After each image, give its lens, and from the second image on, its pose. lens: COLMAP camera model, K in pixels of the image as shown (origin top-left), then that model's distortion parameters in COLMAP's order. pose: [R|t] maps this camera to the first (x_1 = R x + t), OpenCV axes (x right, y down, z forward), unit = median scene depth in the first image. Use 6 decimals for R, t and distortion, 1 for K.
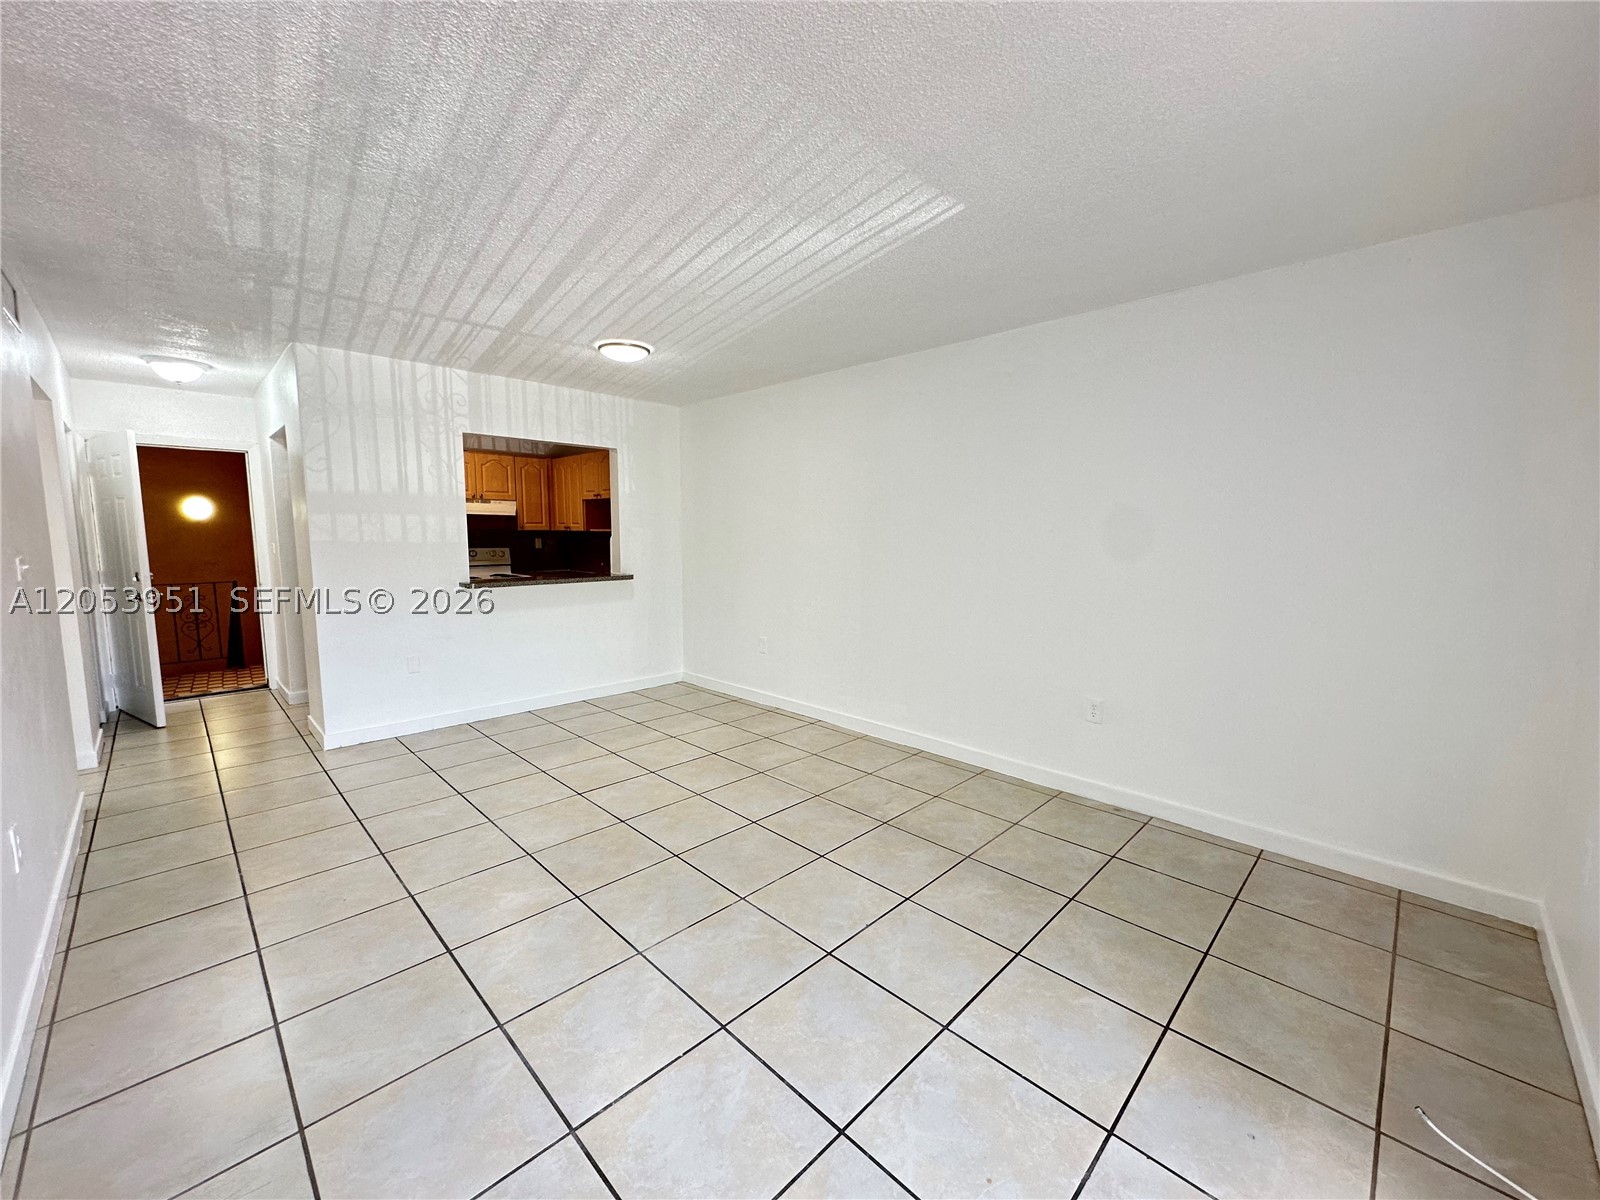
lens RADIAL K [[636.9, 0, 787.6], [0, 636.9, 600.9], [0, 0, 1]] dist [-0.001507, 0.001252]
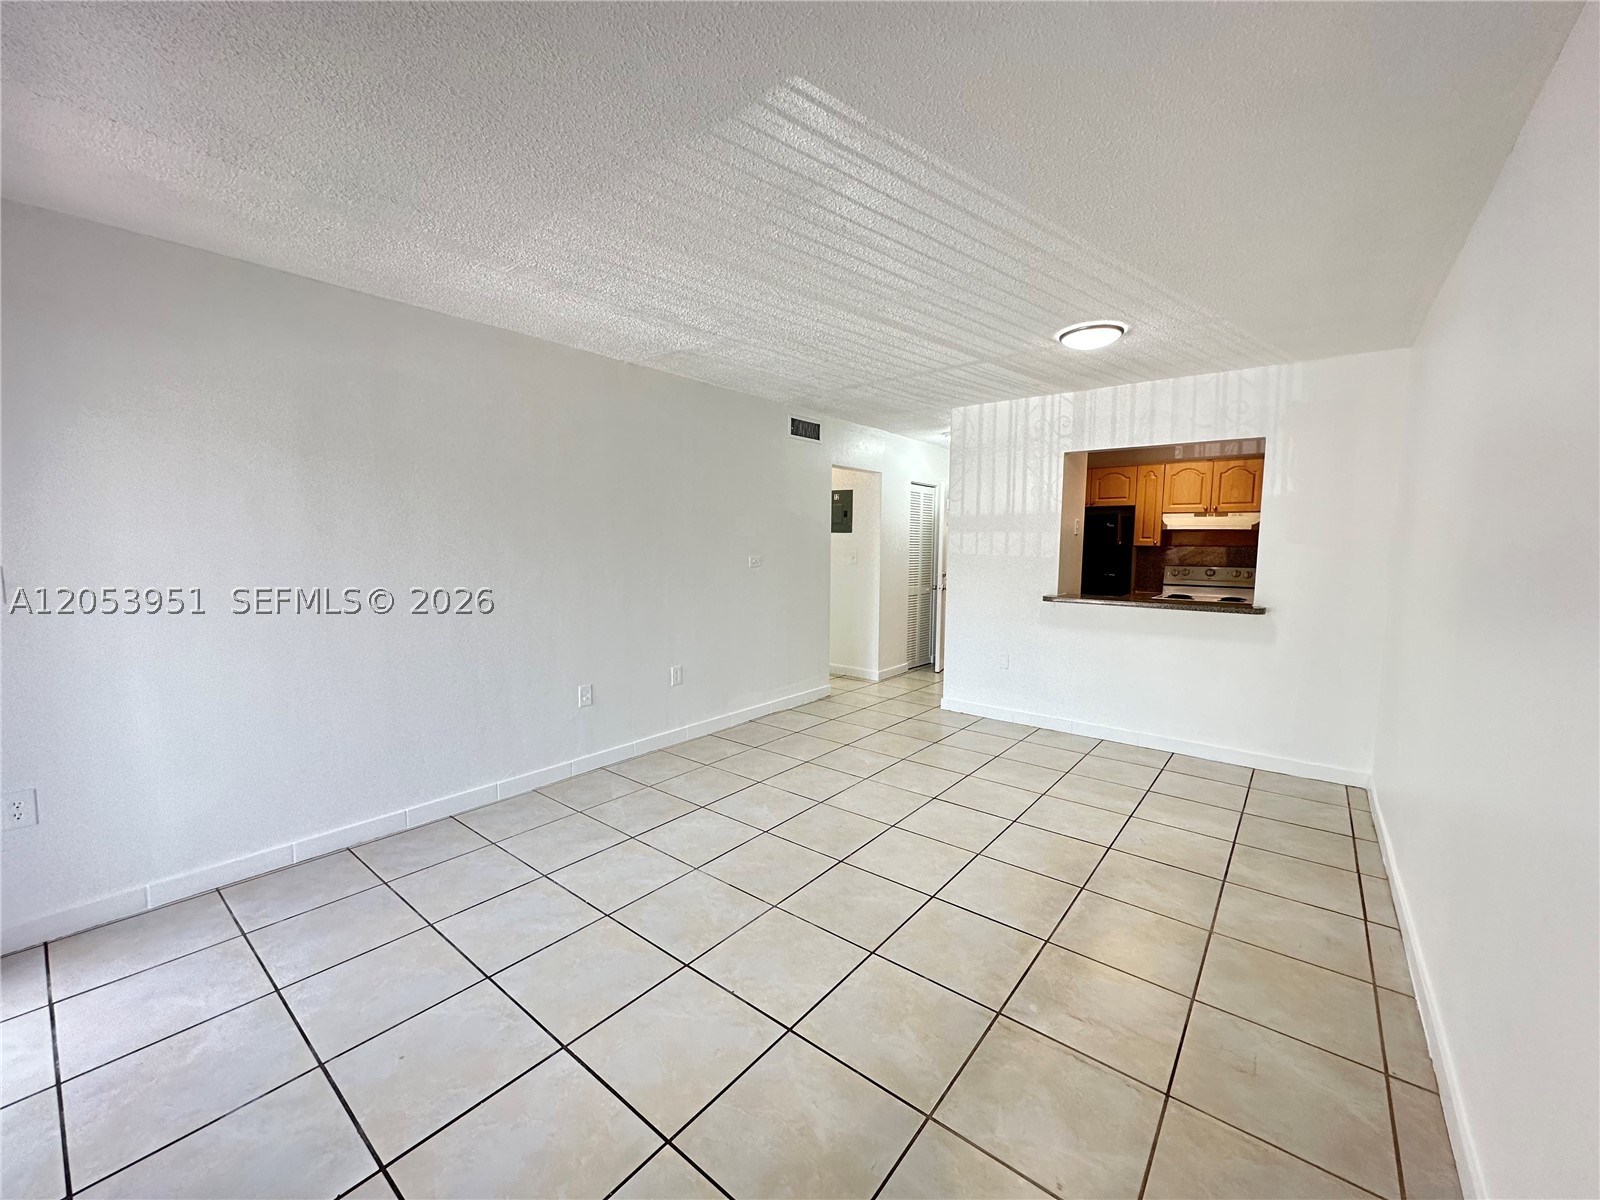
lens RADIAL K [[636.9, 0, 808.5], [0, 636.9, 597.5], [0, 0, 1]] dist [-0.001507, 0.001252]
pose [[0.118314, 0.083472, -0.989462, 0.546878], [-0.116580, 0.990737, 0.069640, -0.058319], [0.986109, 0.107112, 0.126949, 0.532008]]
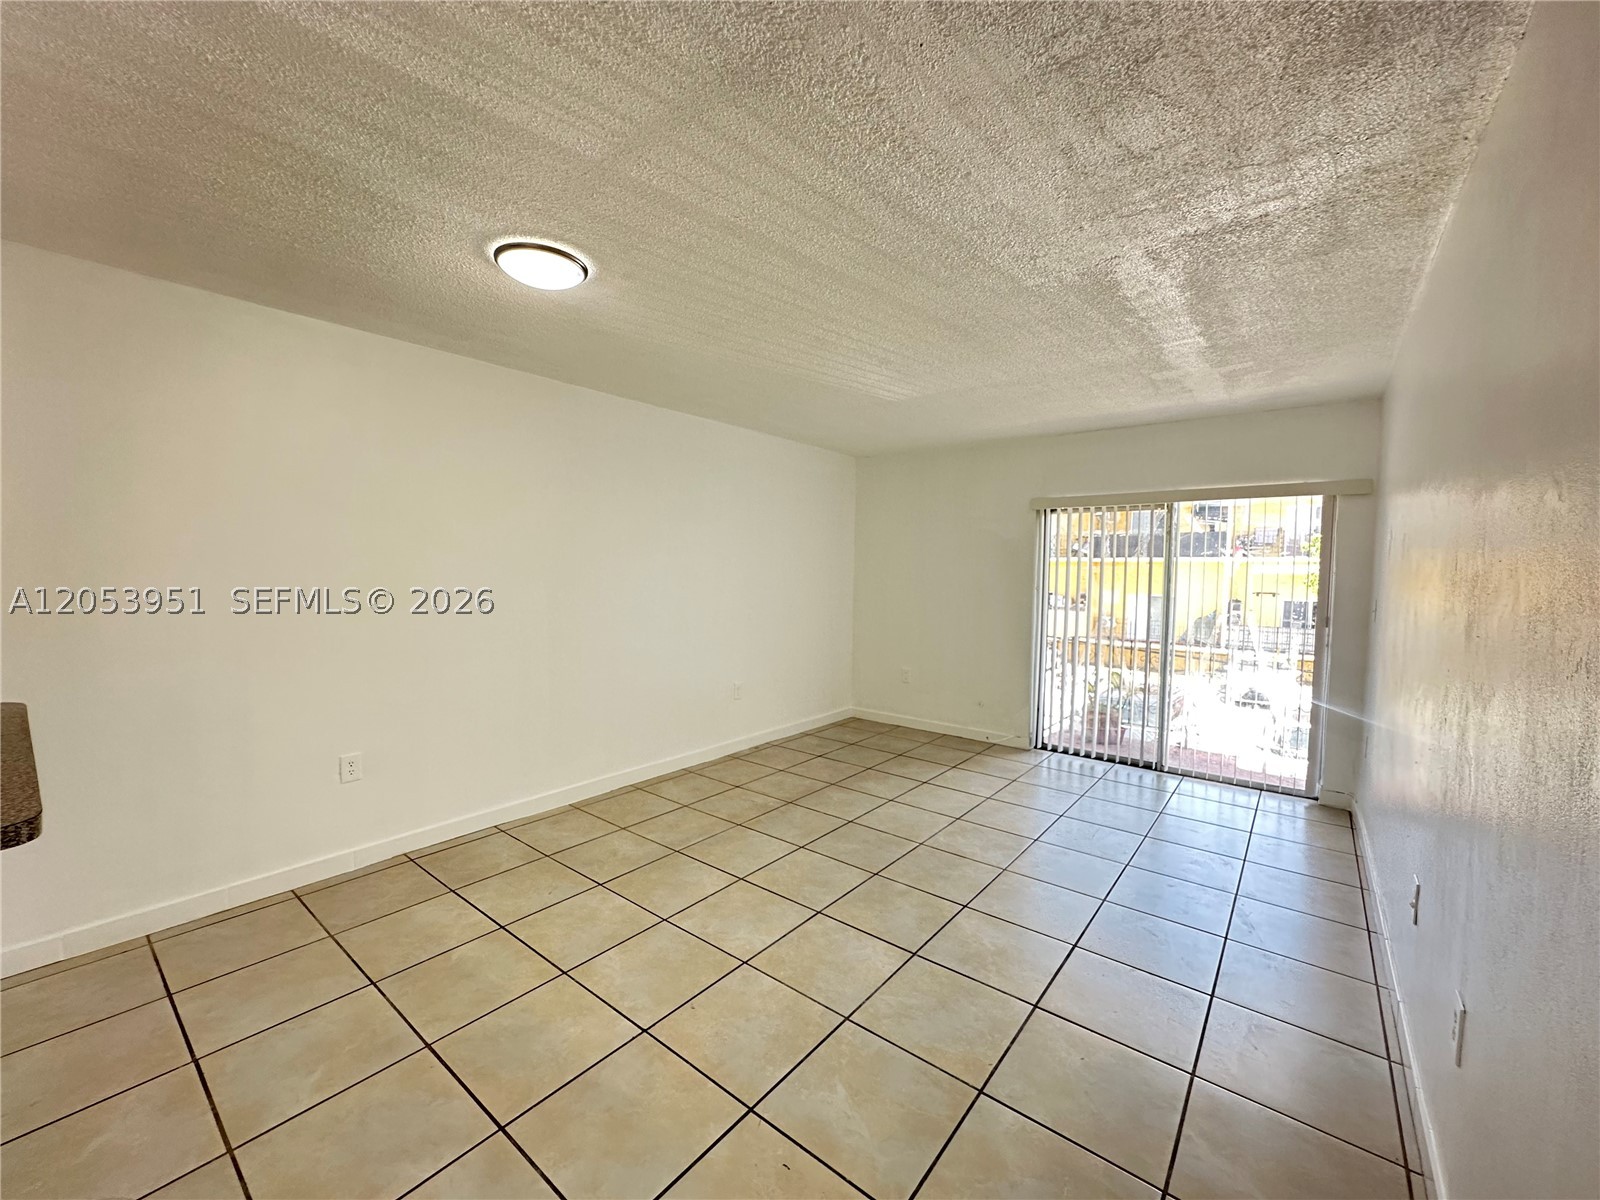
lens RADIAL K [[636.9, 0, 814.5], [0, 636.9, 599.8], [0, 0, 1]] dist [-0.001507, 0.001252]
pose [[-0.125996, -0.055860, 0.990457, -0.833940], [0.097177, 0.992917, 0.068360, -0.103035], [-0.987260, 0.104863, -0.119676, 0.813221]]
